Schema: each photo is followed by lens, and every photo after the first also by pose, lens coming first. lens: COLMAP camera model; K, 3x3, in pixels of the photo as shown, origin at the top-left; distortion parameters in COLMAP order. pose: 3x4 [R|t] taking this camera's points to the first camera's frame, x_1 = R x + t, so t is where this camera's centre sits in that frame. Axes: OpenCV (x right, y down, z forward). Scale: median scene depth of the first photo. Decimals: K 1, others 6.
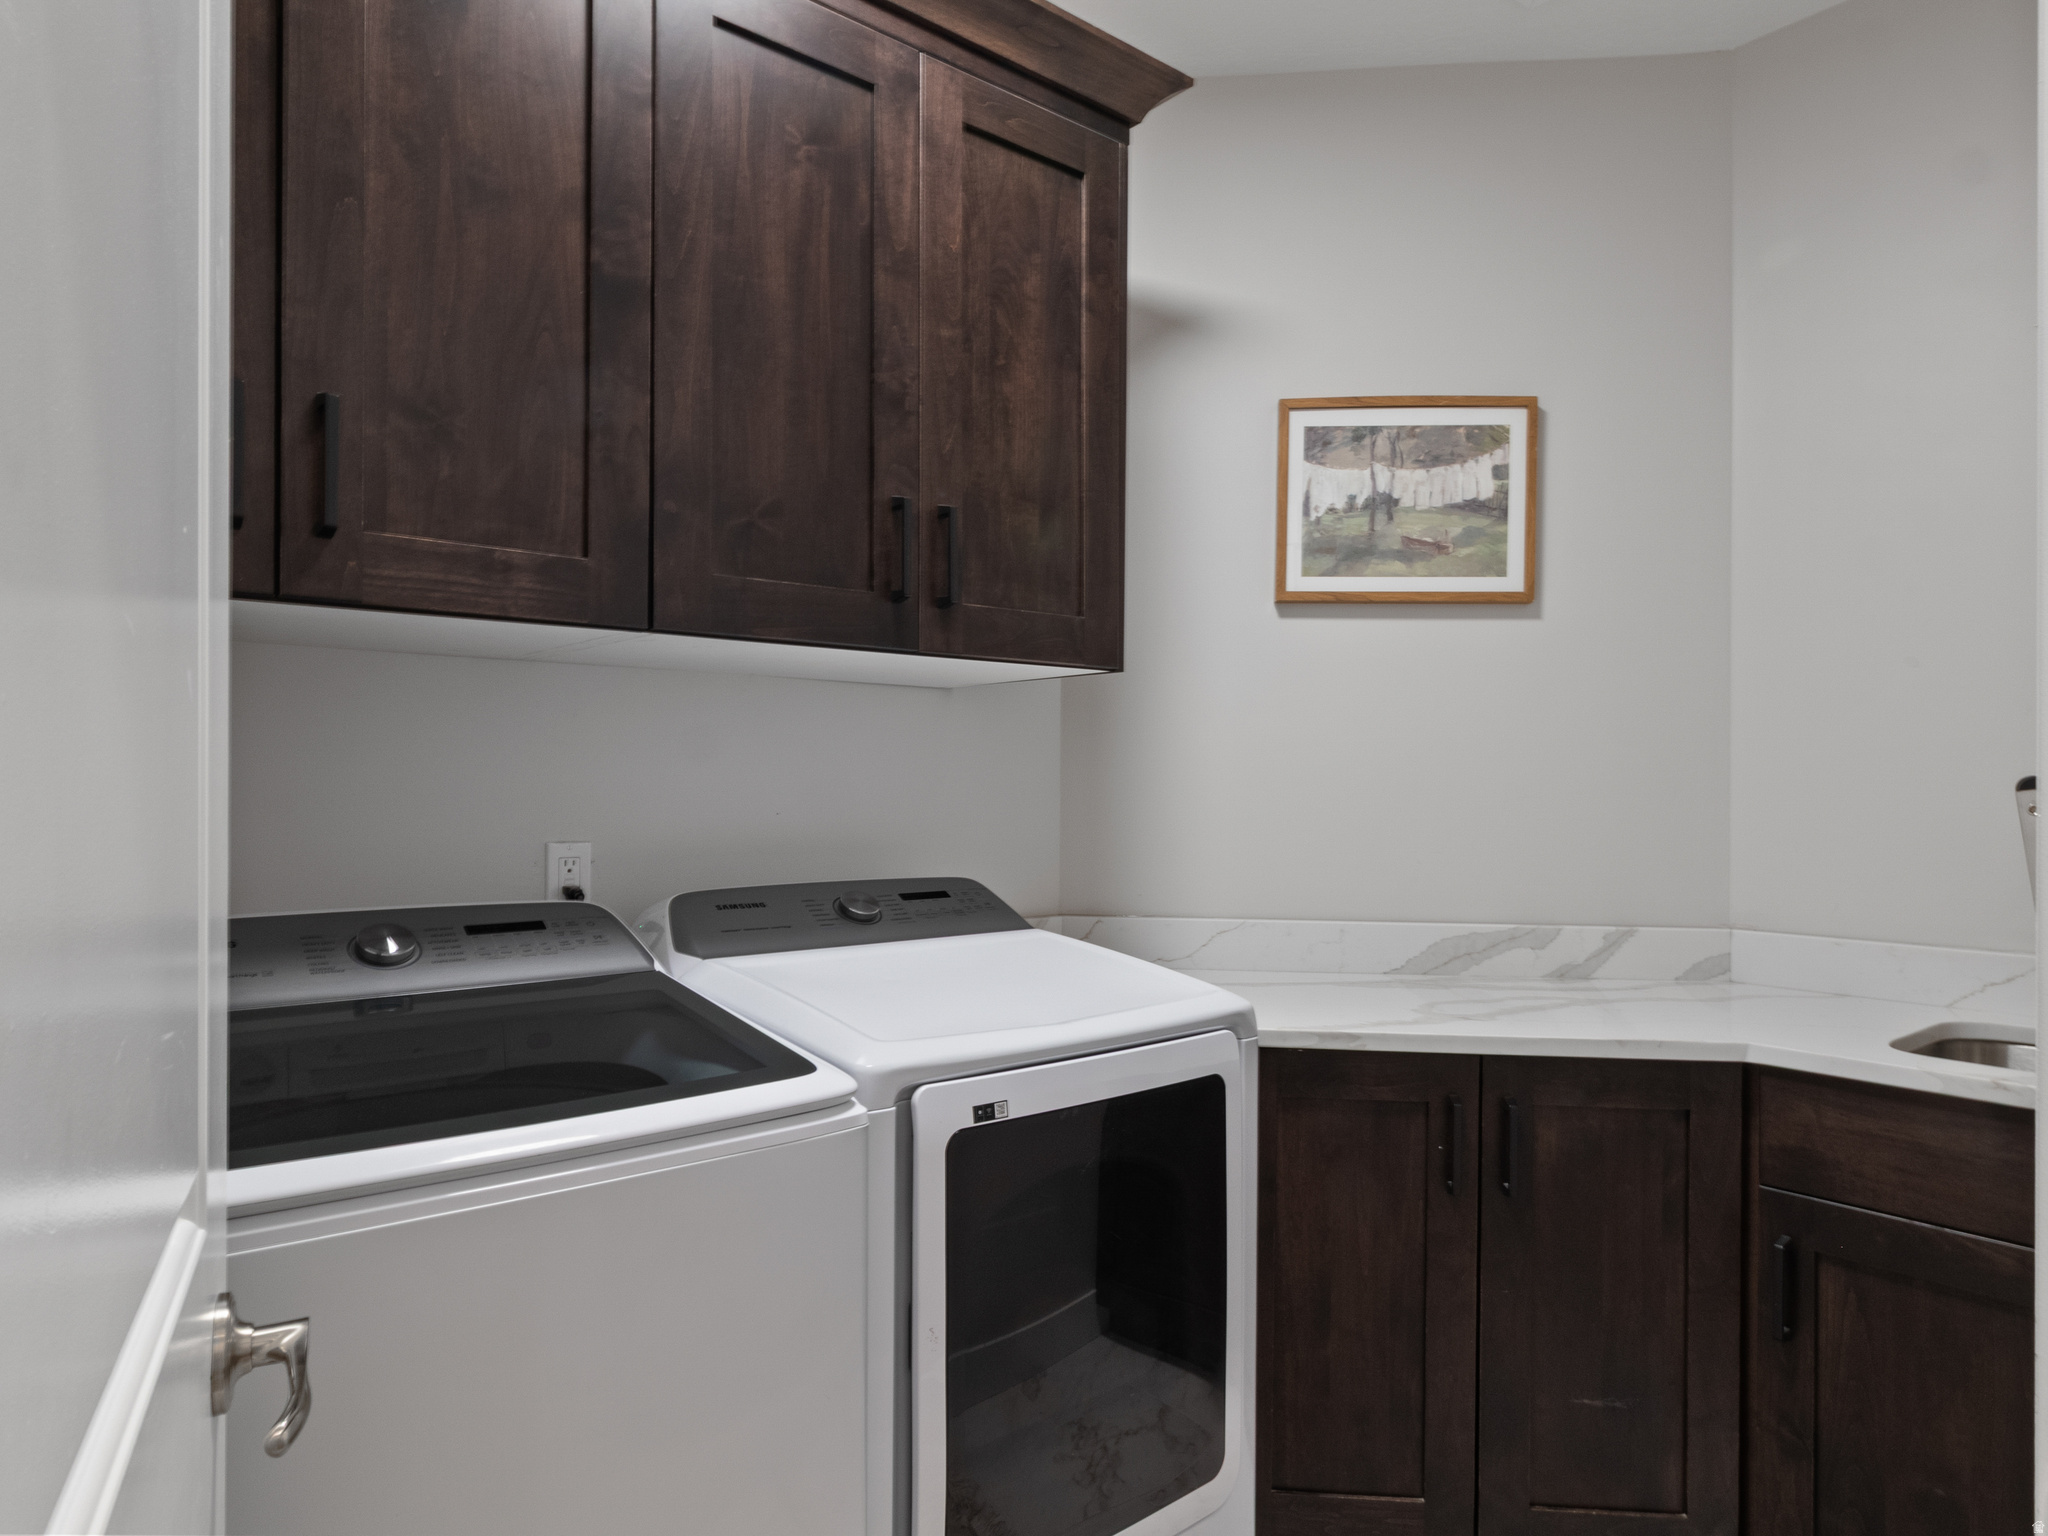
lens RADIAL K [[1173.6, 0, 1020.2], [0, 1173.6, 780.6], [0, 0, 1]] dist [-0.003770, 0.000002]
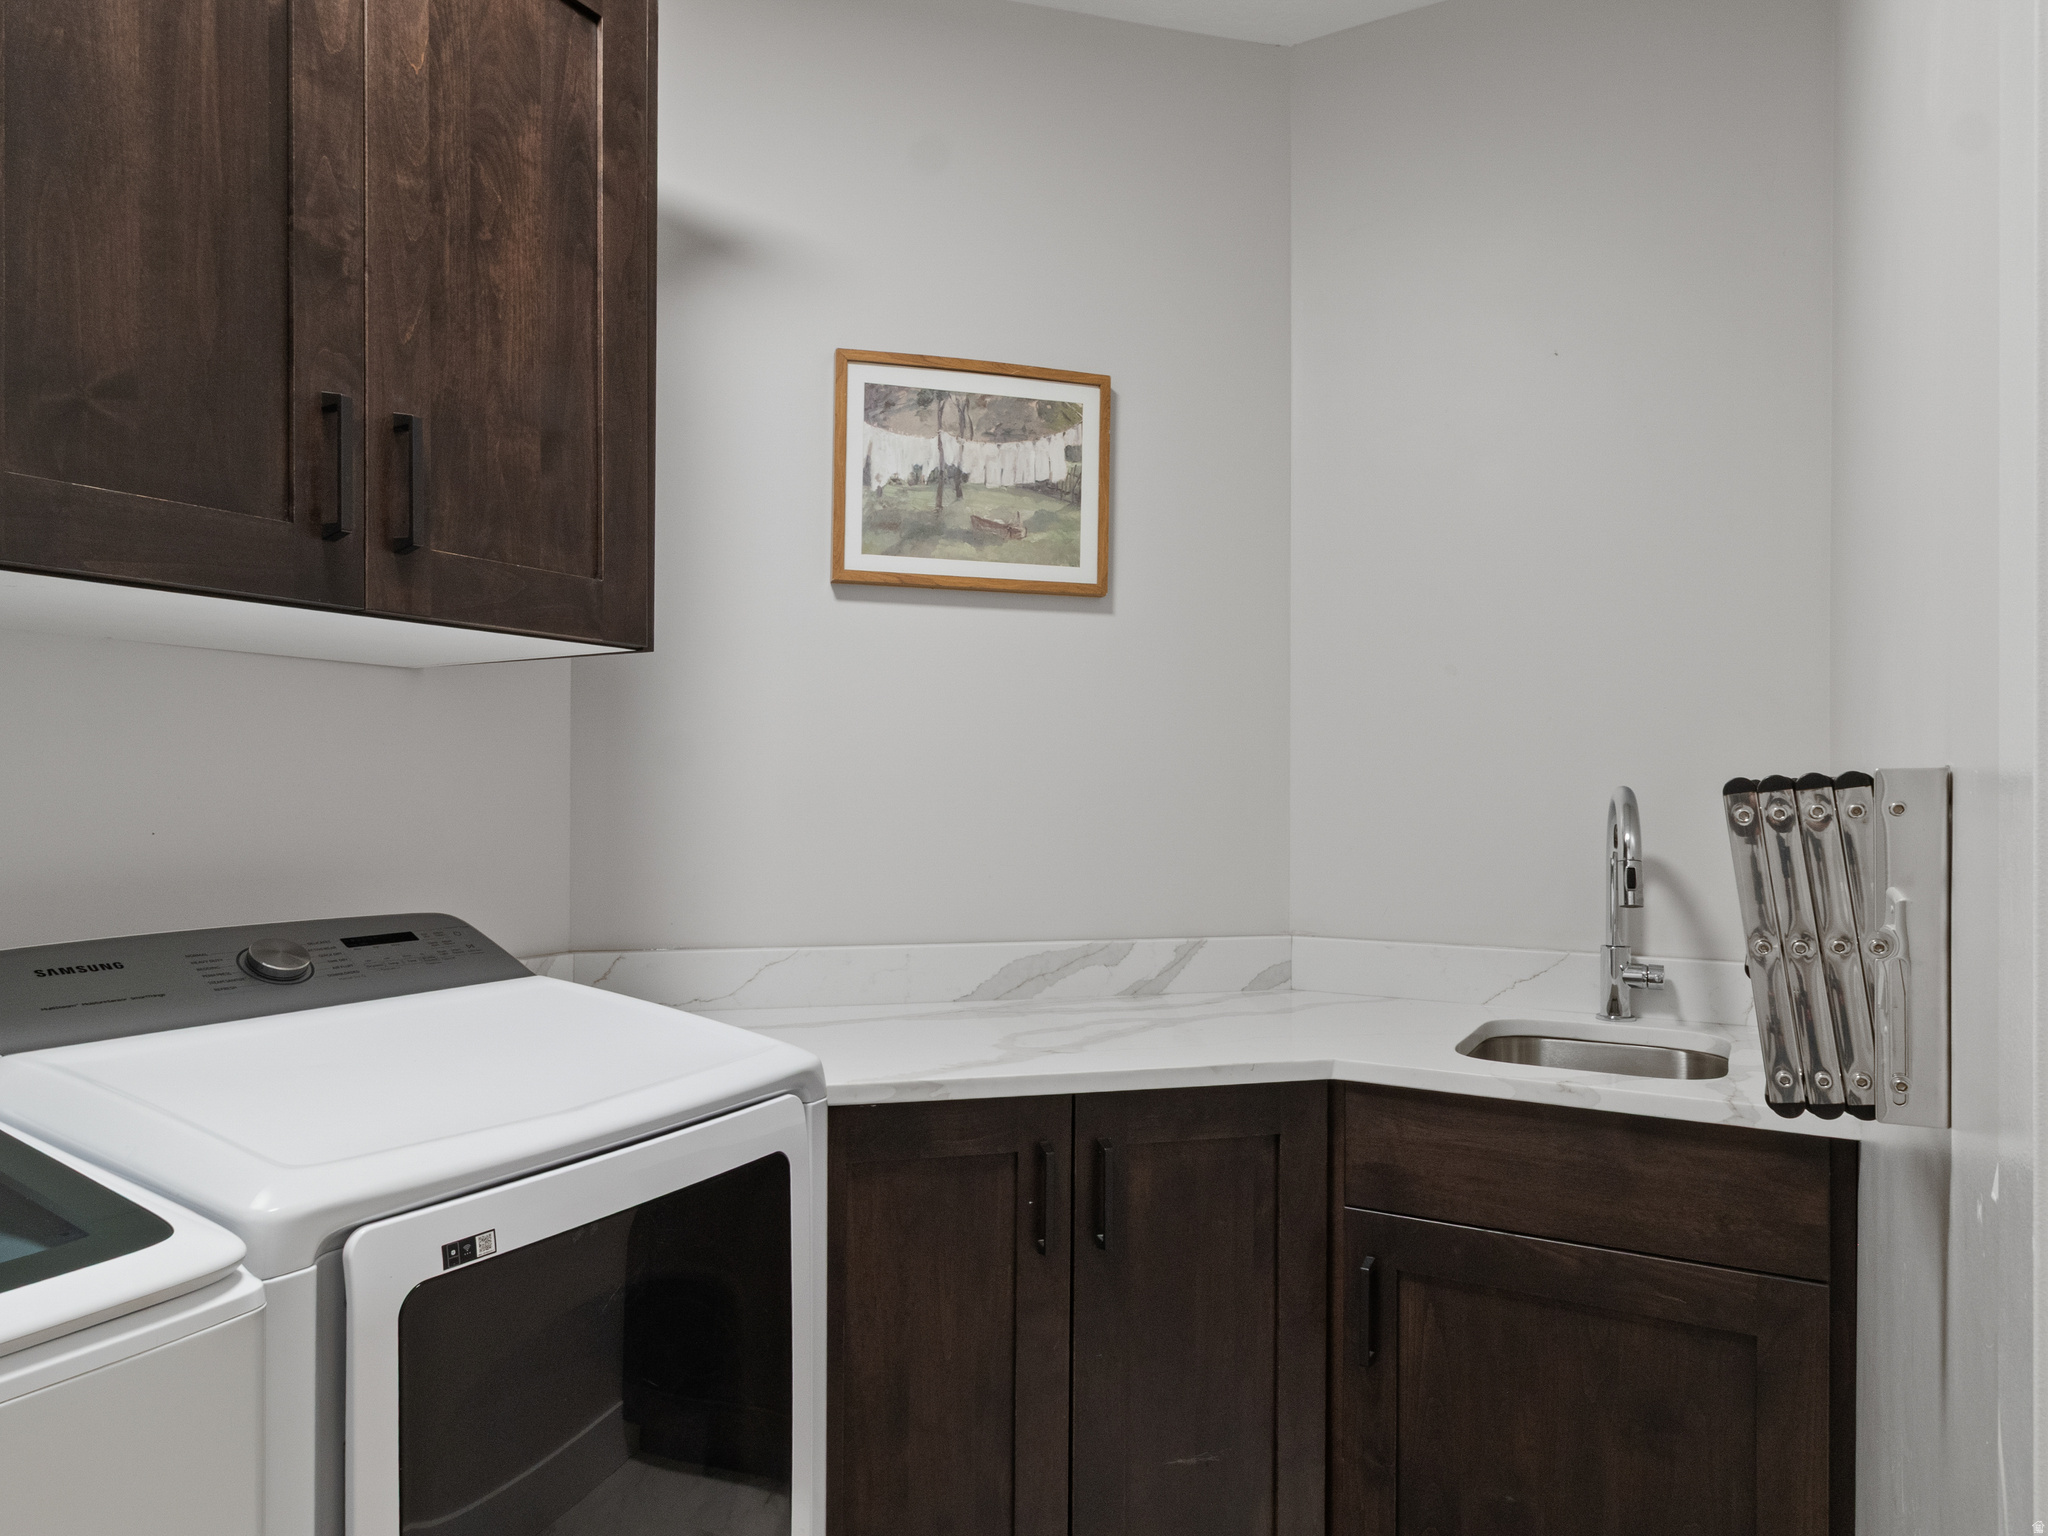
lens RADIAL K [[1265.6, 0, 1025.4], [0, 1265.6, 792.9], [0, 0, 1]] dist [-0.000930, 0.001555]
pose [[0.928528, -0.003120, 0.371249, 0.002781], [0.001506, 0.999988, 0.004638, 0.000770], [-0.371259, -0.003748, 0.928522, 0.111207]]
